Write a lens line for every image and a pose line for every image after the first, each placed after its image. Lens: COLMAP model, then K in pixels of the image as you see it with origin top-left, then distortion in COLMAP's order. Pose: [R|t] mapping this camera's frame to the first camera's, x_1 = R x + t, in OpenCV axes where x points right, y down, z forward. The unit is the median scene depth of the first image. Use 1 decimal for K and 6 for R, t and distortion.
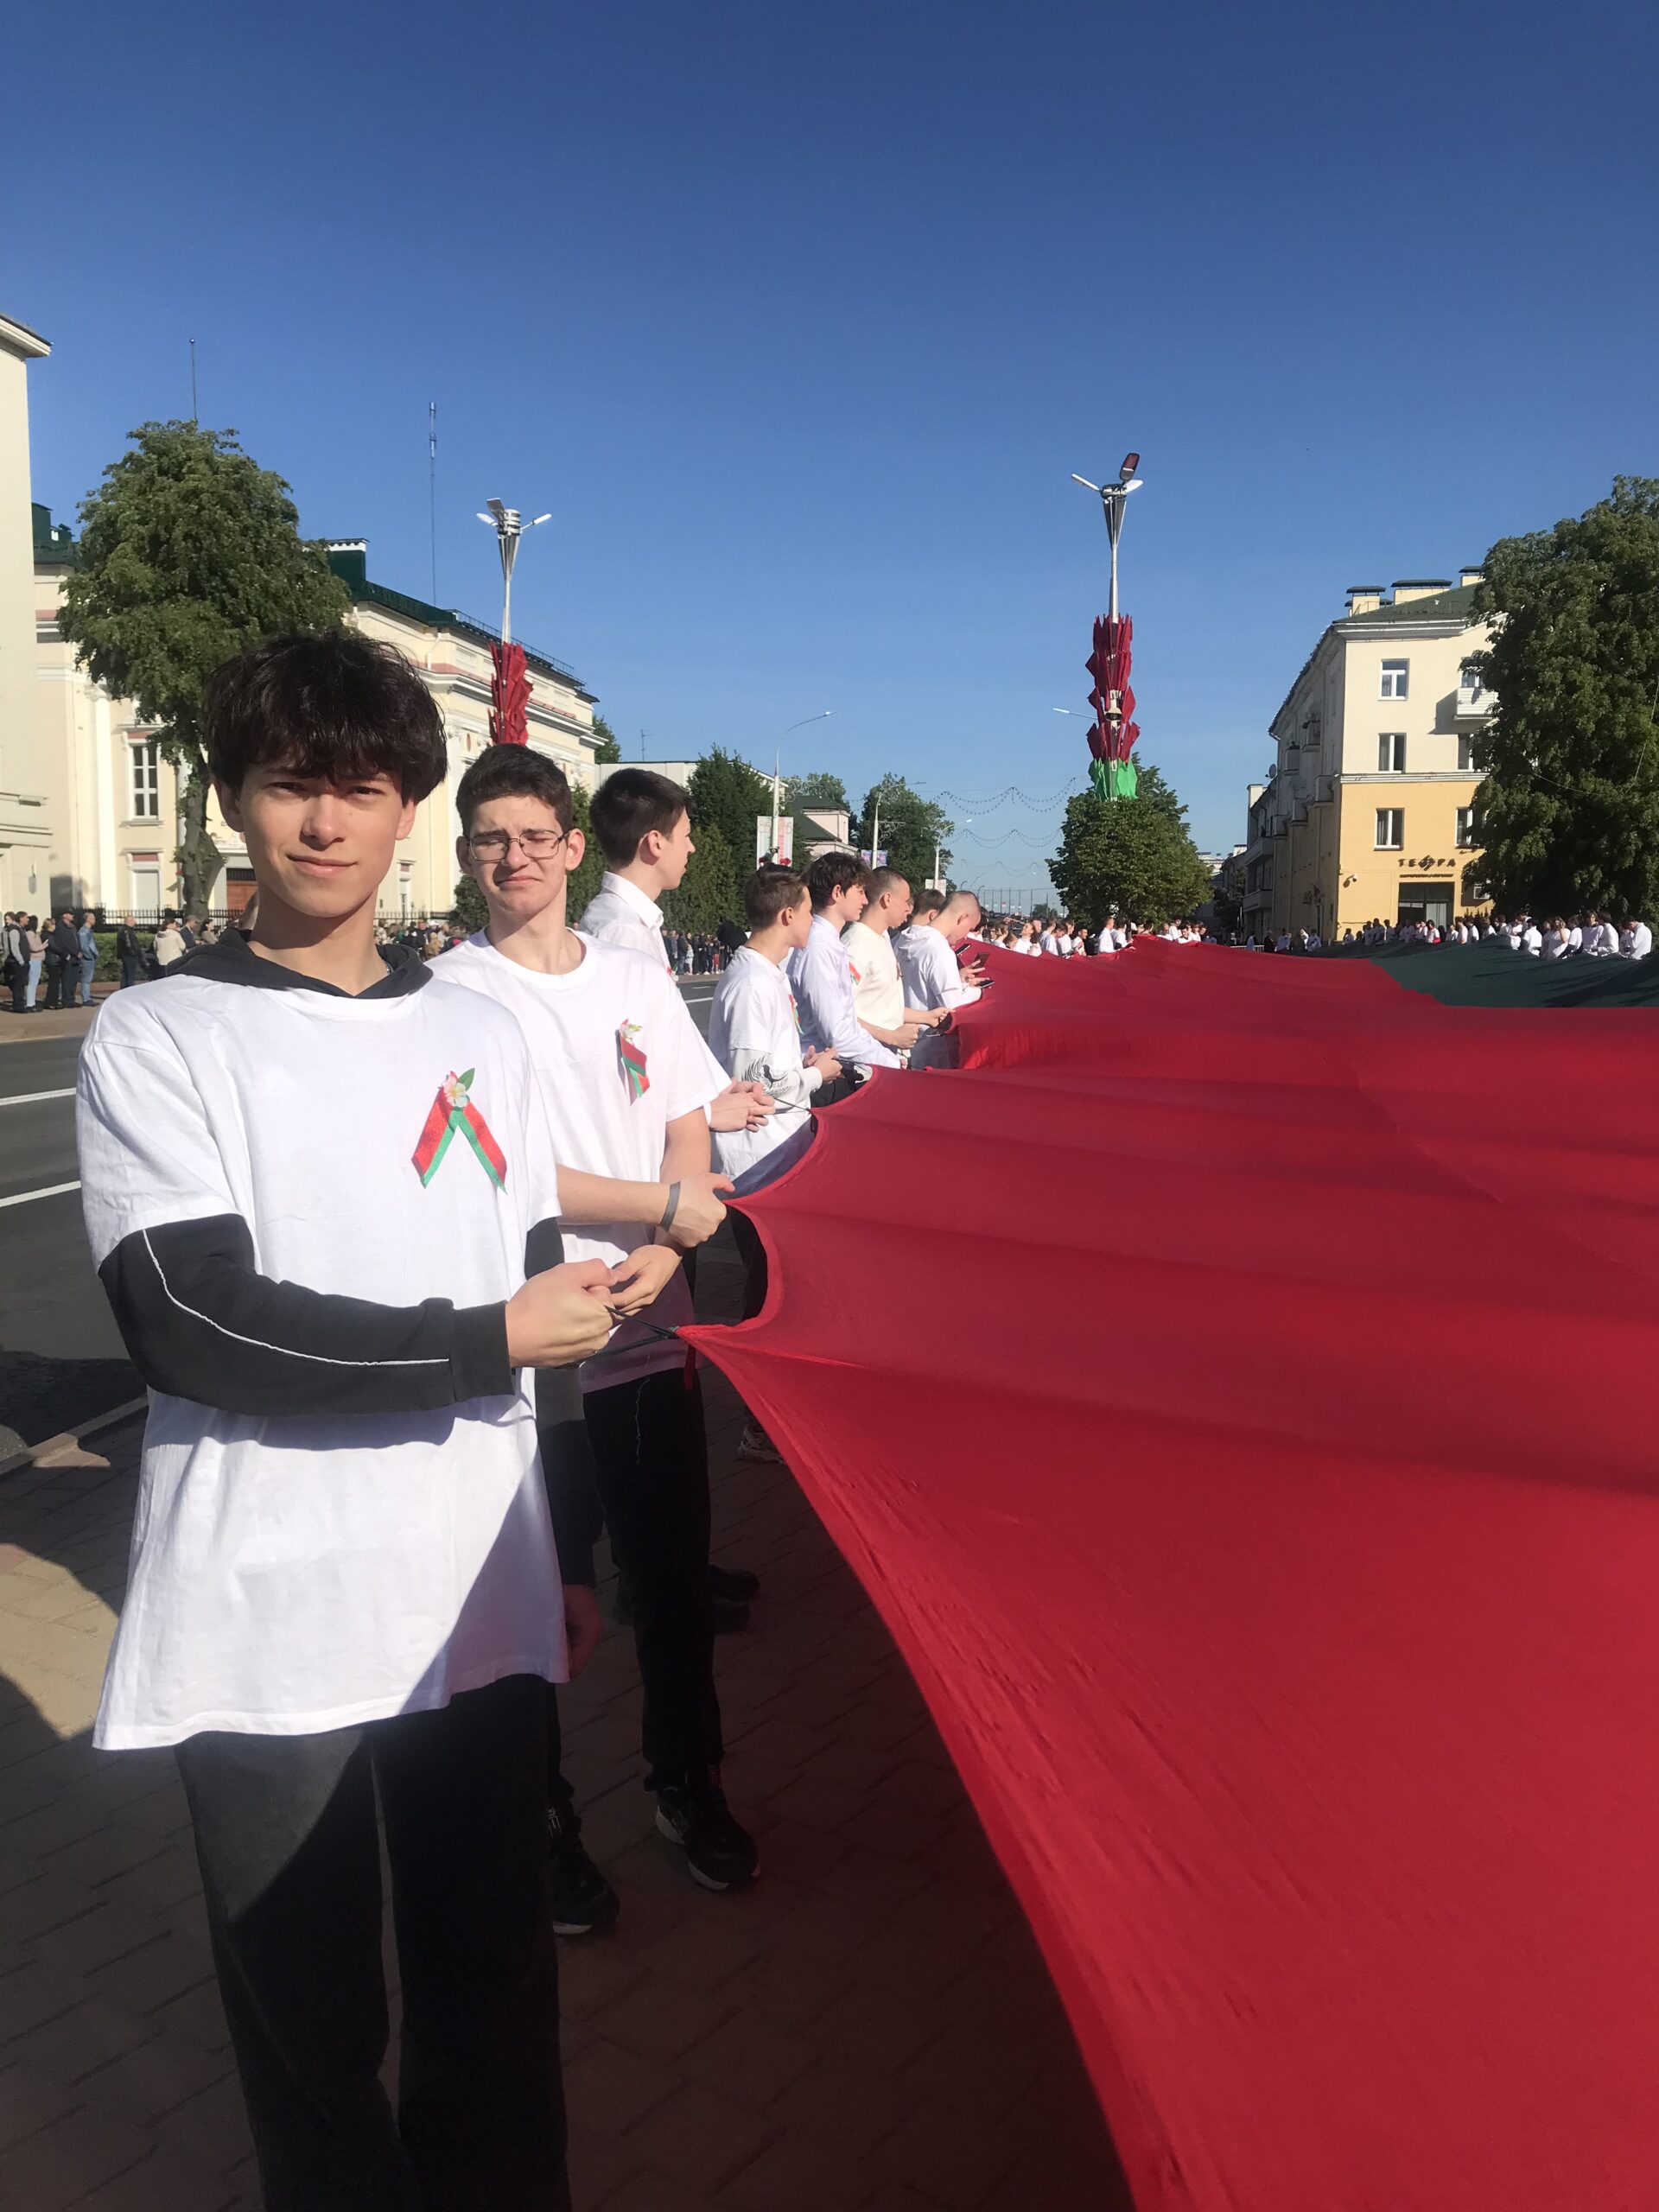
lens RADIAL K [[1823.0, 0, 829.5], [0, 1823.0, 1106.0], [0, 0, 1]] dist [0.009677, 0.014752]
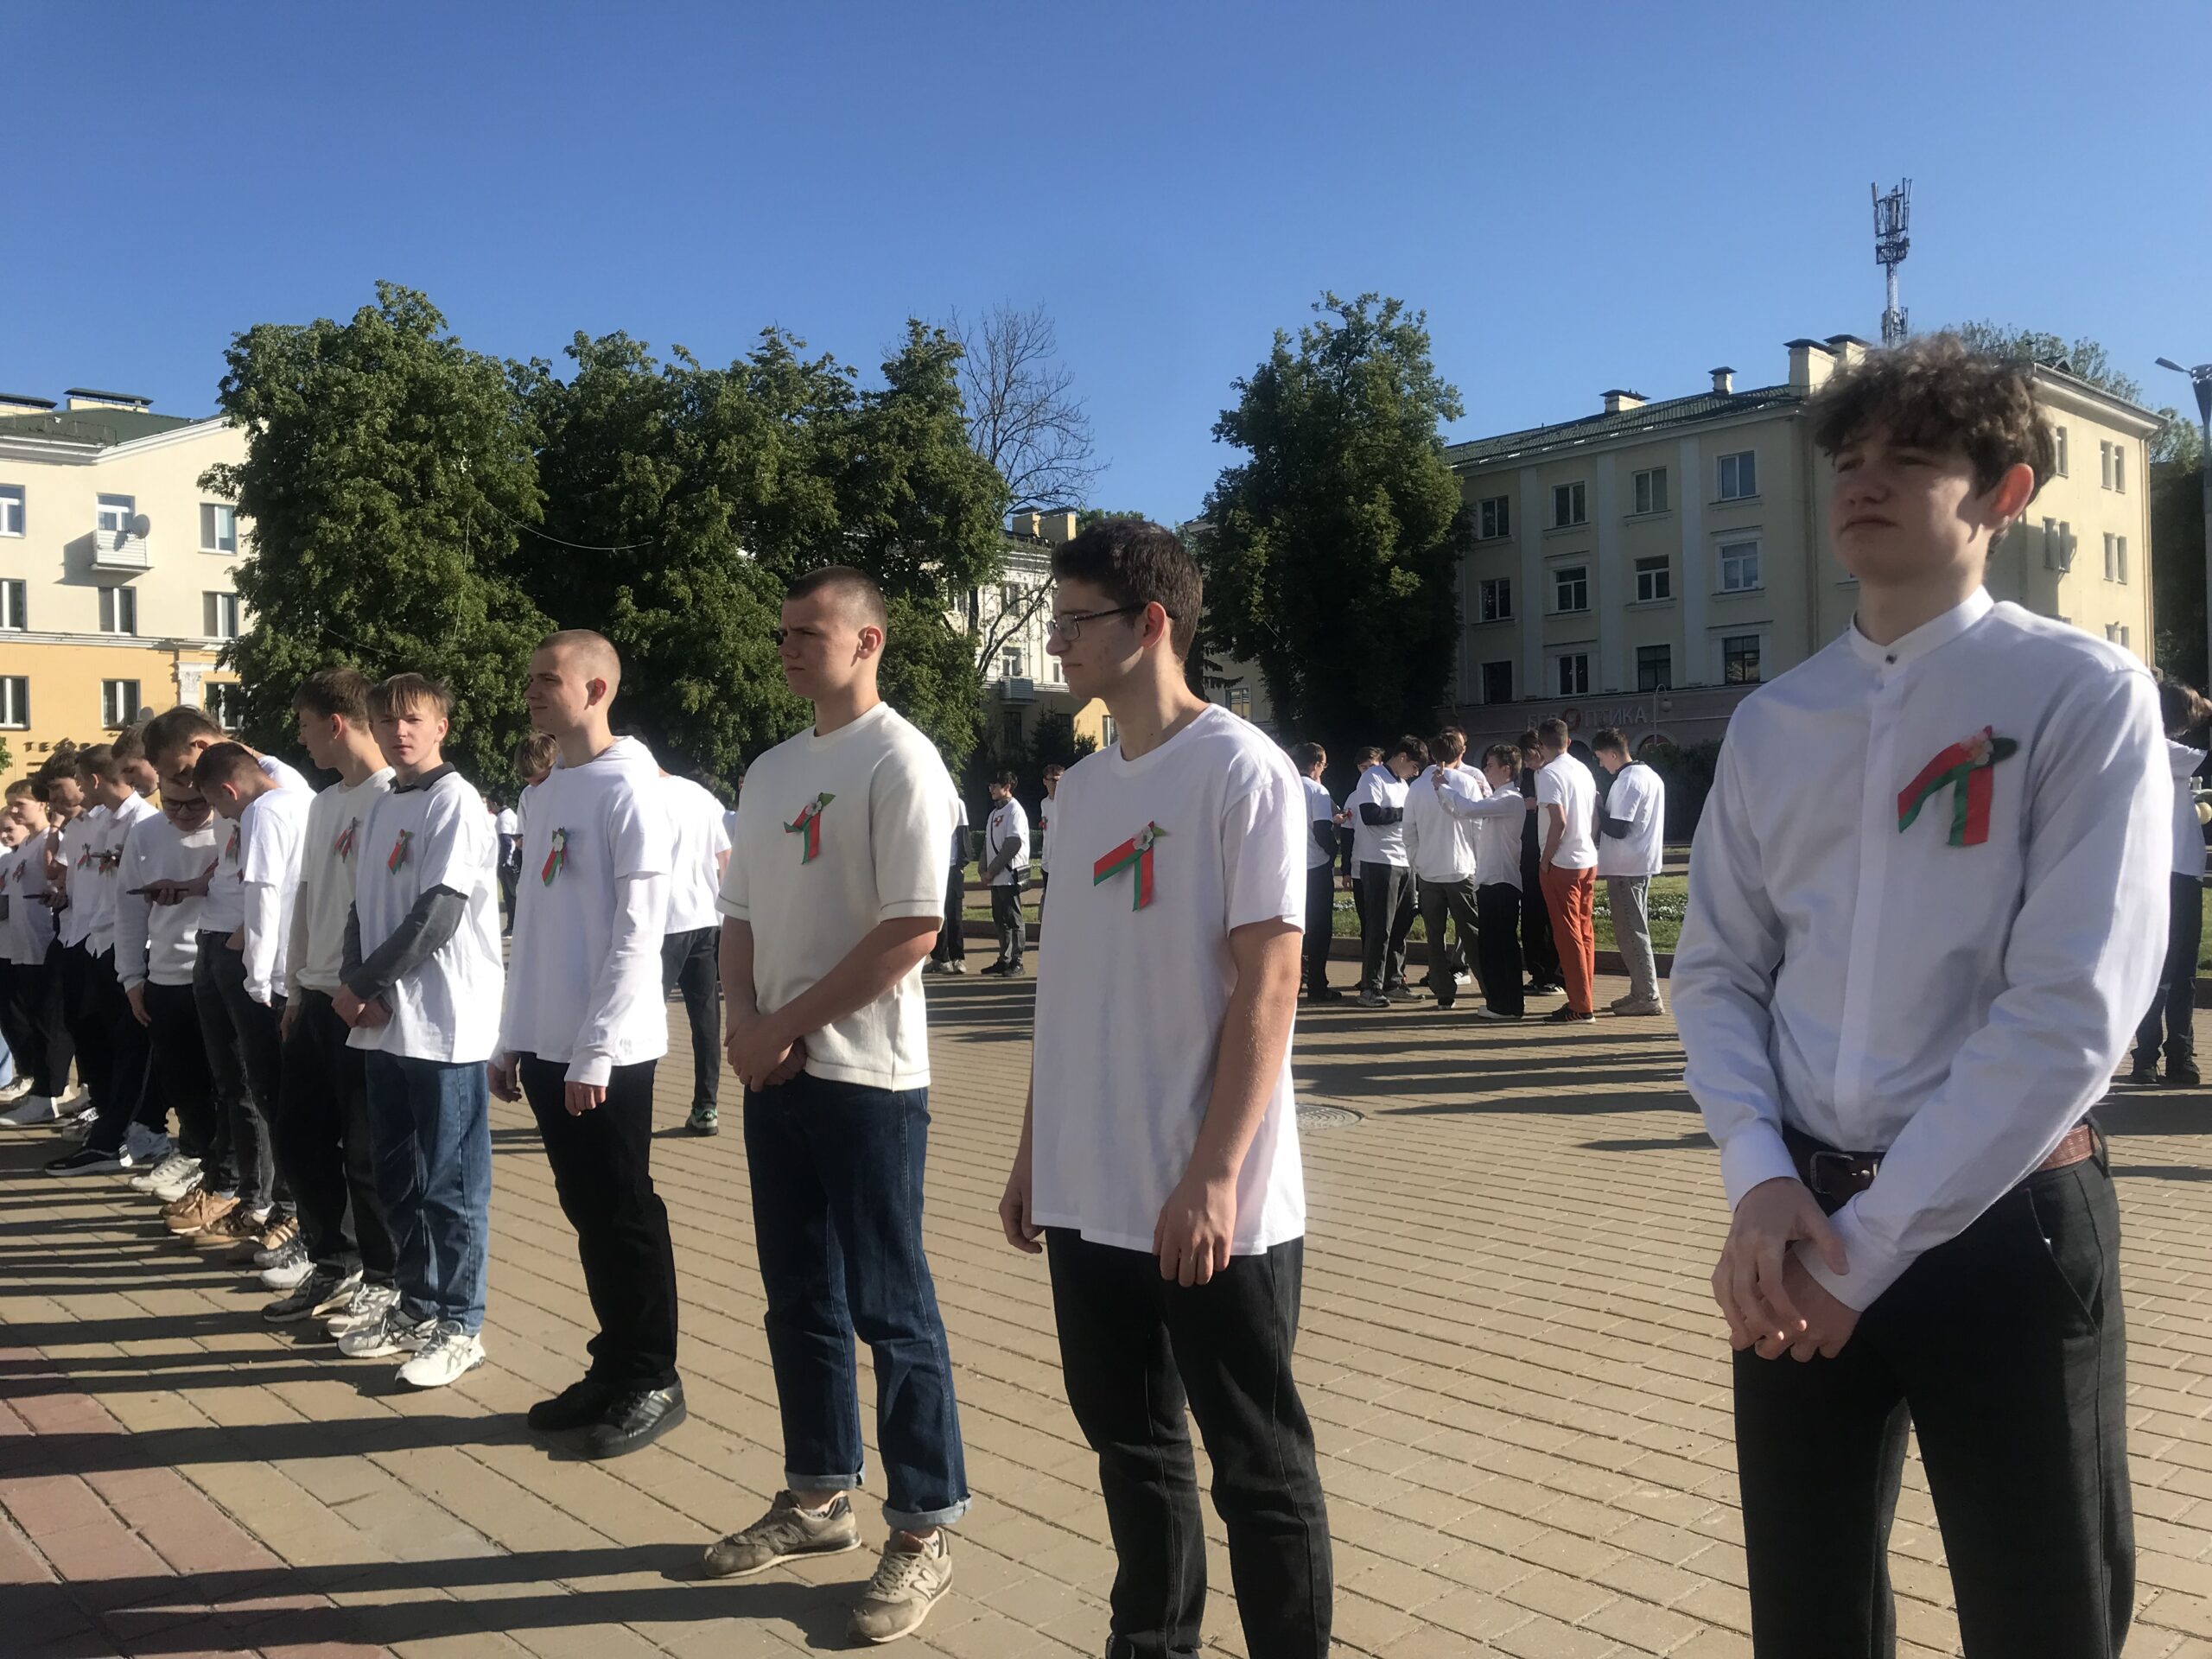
lens RADIAL K [[1823.0, 0, 1101.0], [0, 1823.0, 799.3], [0, 0, 1]] dist [0.009677, 0.014752]
pose [[0.601153, -0.002542, 0.799130, -0.029013], [0.100542, 0.992290, -0.072477, -0.011090], [-0.792784, 0.123915, 0.596773, 0.192163]]
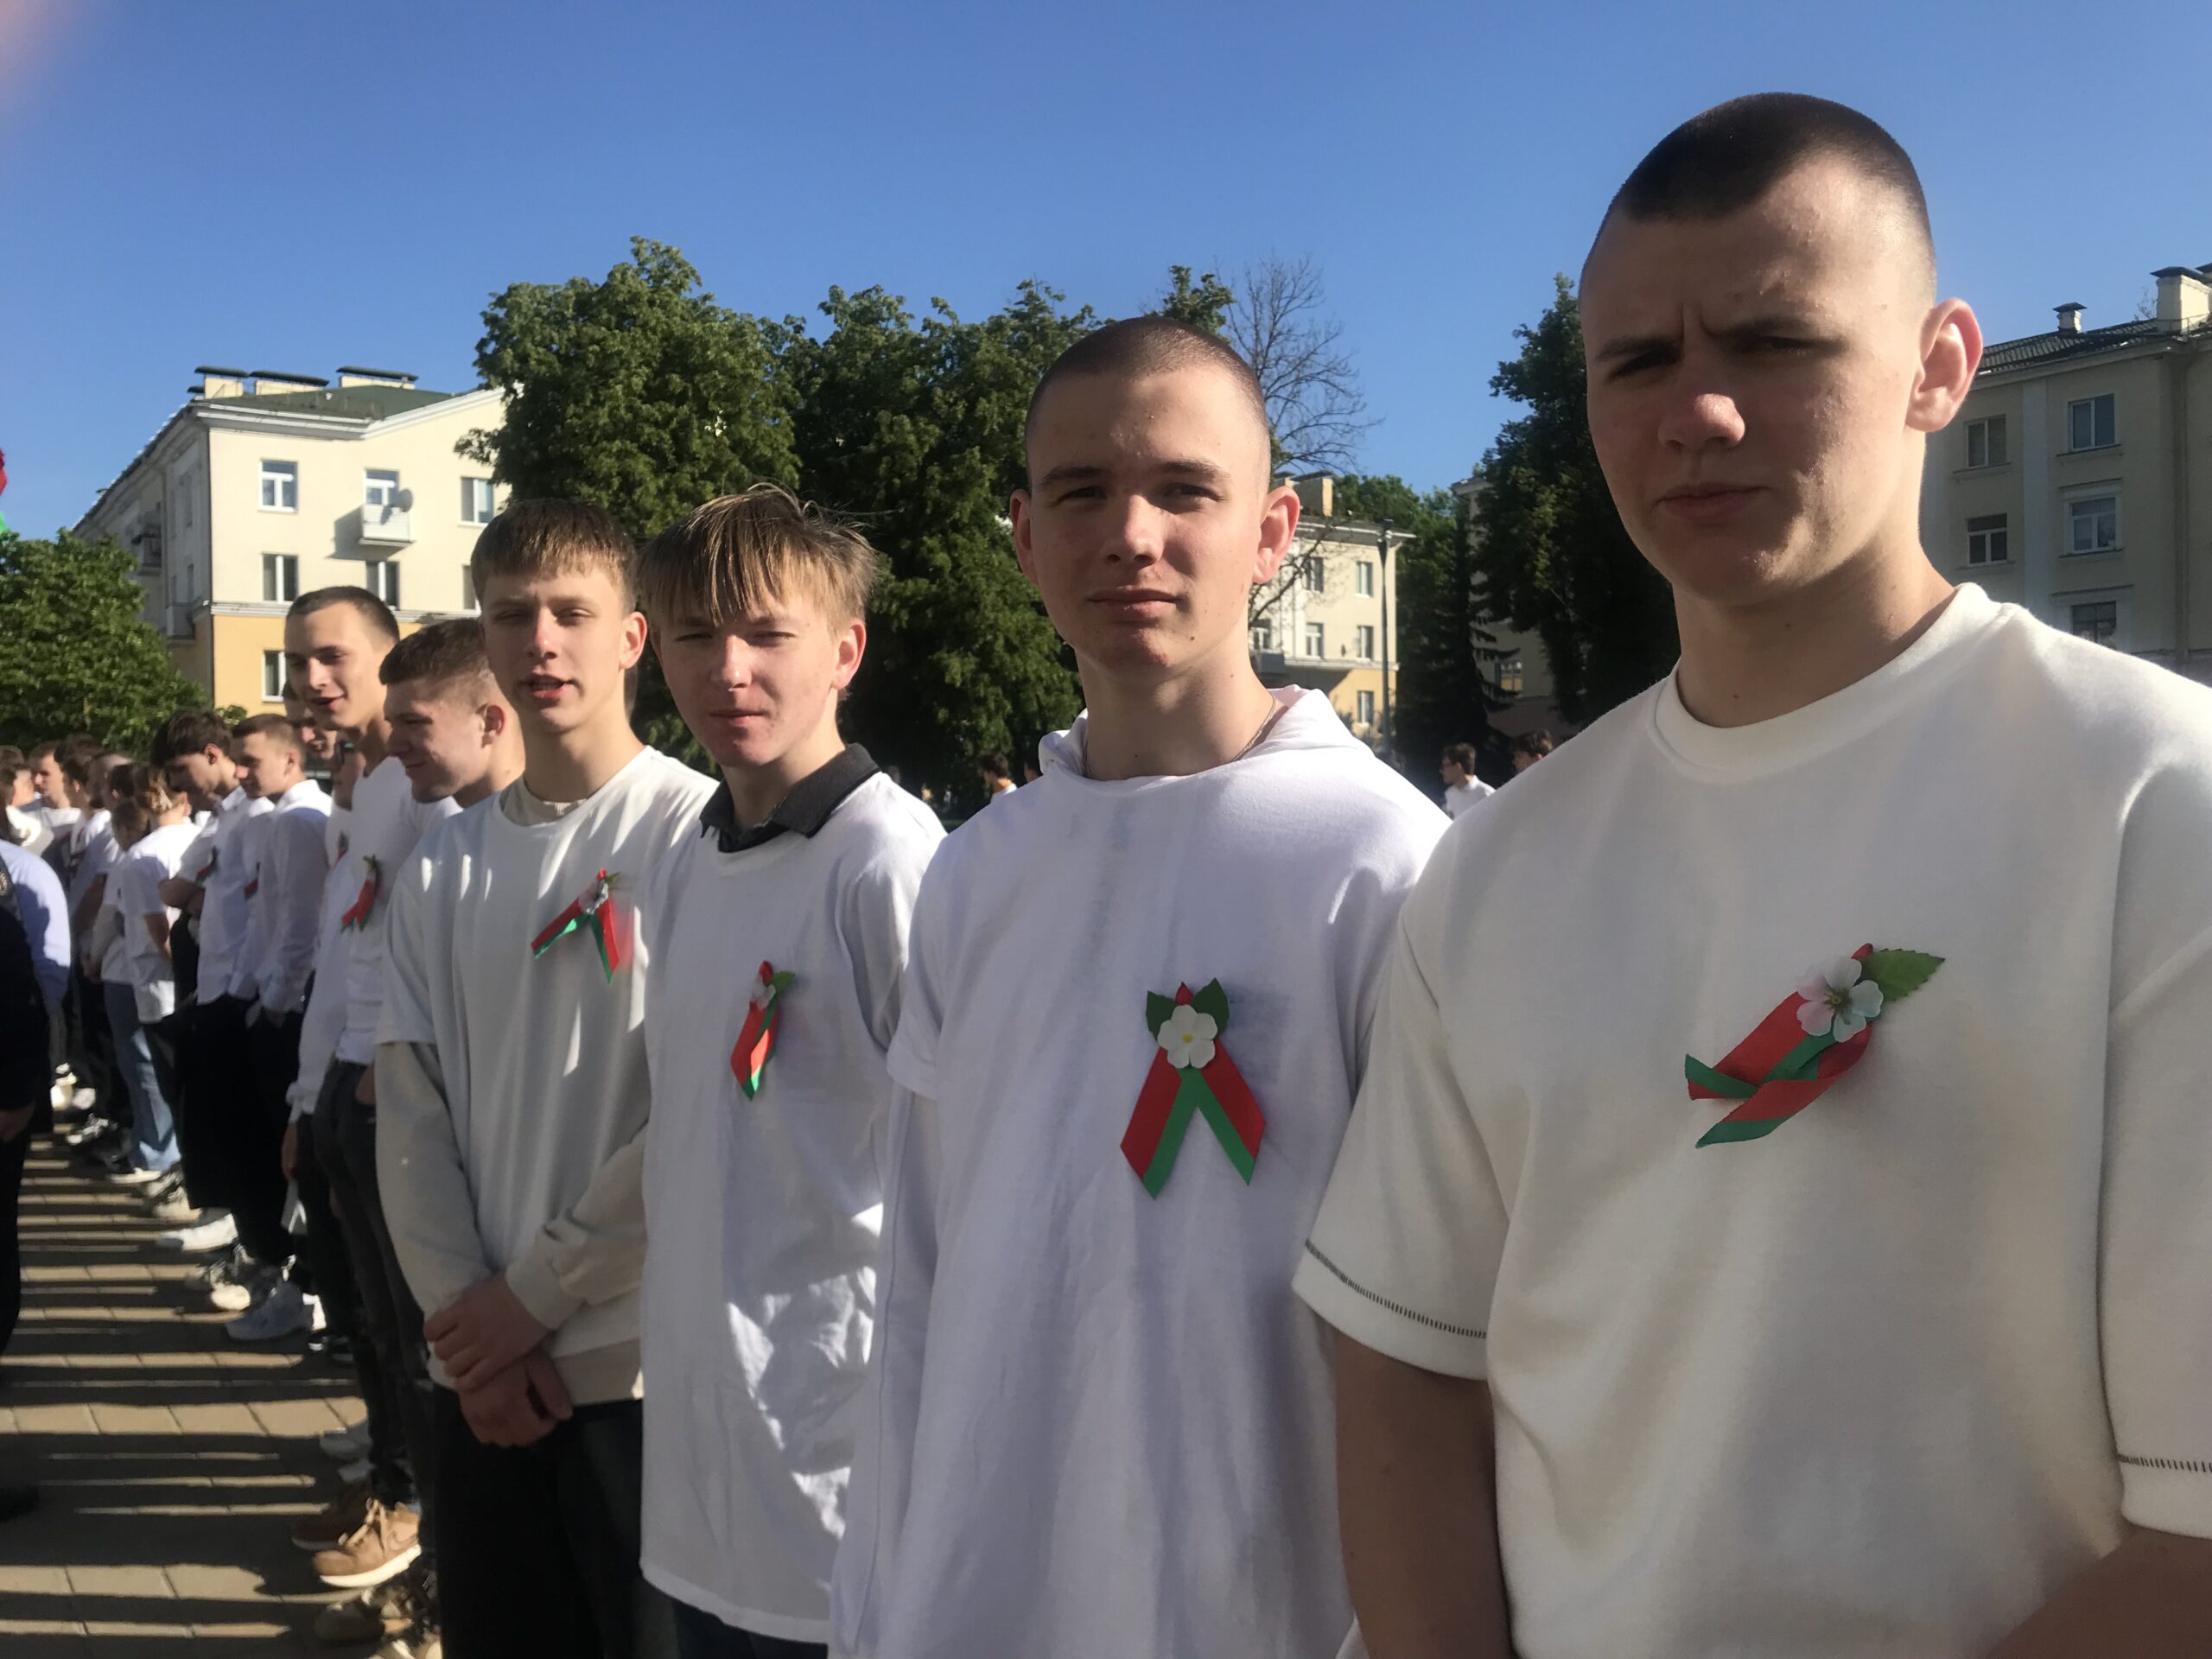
lens RADIAL K [[1769.5, 0, 1106.0], [0, 1769.5, 829.5], [0, 0, 1]] dist [-0.006218, -0.006781]
pose [[0.687475, -0.024394, 0.725798, 0.003225], [0.086040, 0.995132, -0.048050, -0.022180], [-0.721093, 0.095481, 0.686227, 0.247132]]
